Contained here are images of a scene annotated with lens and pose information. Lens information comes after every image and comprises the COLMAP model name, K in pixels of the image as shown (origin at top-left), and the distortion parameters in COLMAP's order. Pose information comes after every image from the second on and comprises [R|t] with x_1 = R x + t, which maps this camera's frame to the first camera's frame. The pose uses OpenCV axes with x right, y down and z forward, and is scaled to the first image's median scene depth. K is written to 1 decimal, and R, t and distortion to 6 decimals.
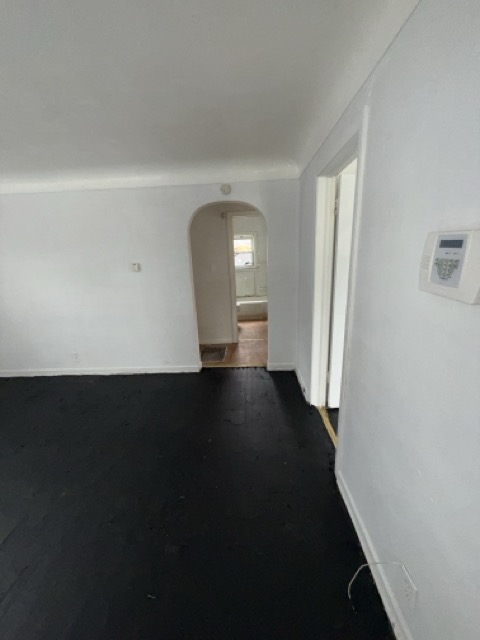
lens RADIAL K [[258.6, 0, 241.3], [0, 258.6, 321.2], [0, 0, 1]] dist [-0.002545, 0.000477]
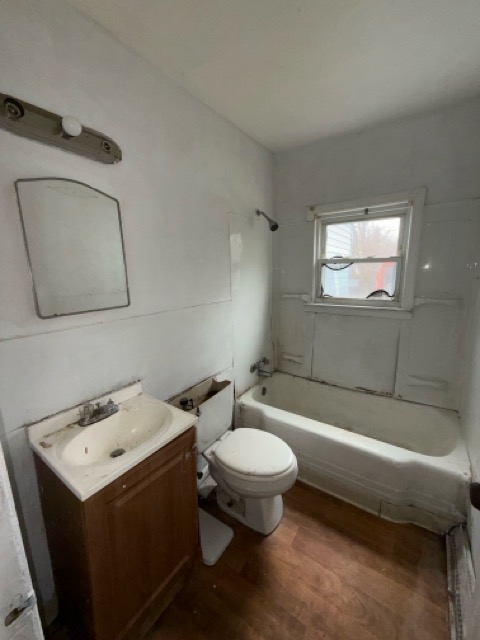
lens RADIAL K [[258.6, 0, 237.9], [0, 258.6, 317.2], [0, 0, 1]] dist [-0.002545, 0.000477]
pose [[0.834360, 0.126571, -0.536491, 0.075981], [-0.159075, 0.987160, -0.014501, -0.224374], [0.527767, 0.097442, 0.843781, 0.886796]]
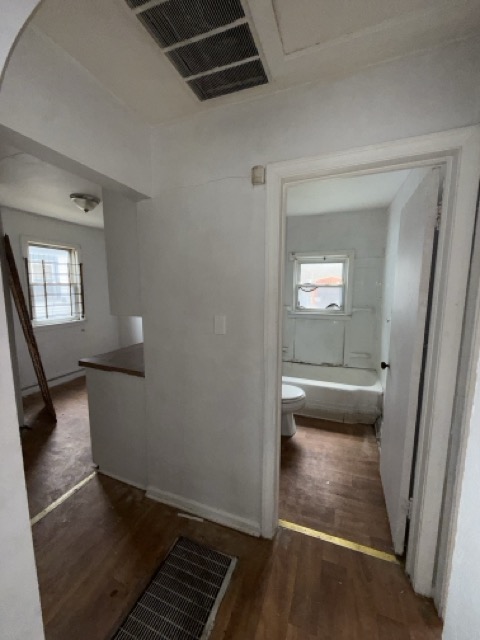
lens RADIAL K [[258.6, 0, 241.5], [0, 258.6, 317.5], [0, 0, 1]] dist [-0.002545, 0.000477]
pose [[0.941913, 0.085111, -0.324894, 0.032127], [-0.127163, 0.985714, -0.110442, -0.158106], [0.310853, 0.145341, 0.939280, 0.595971]]
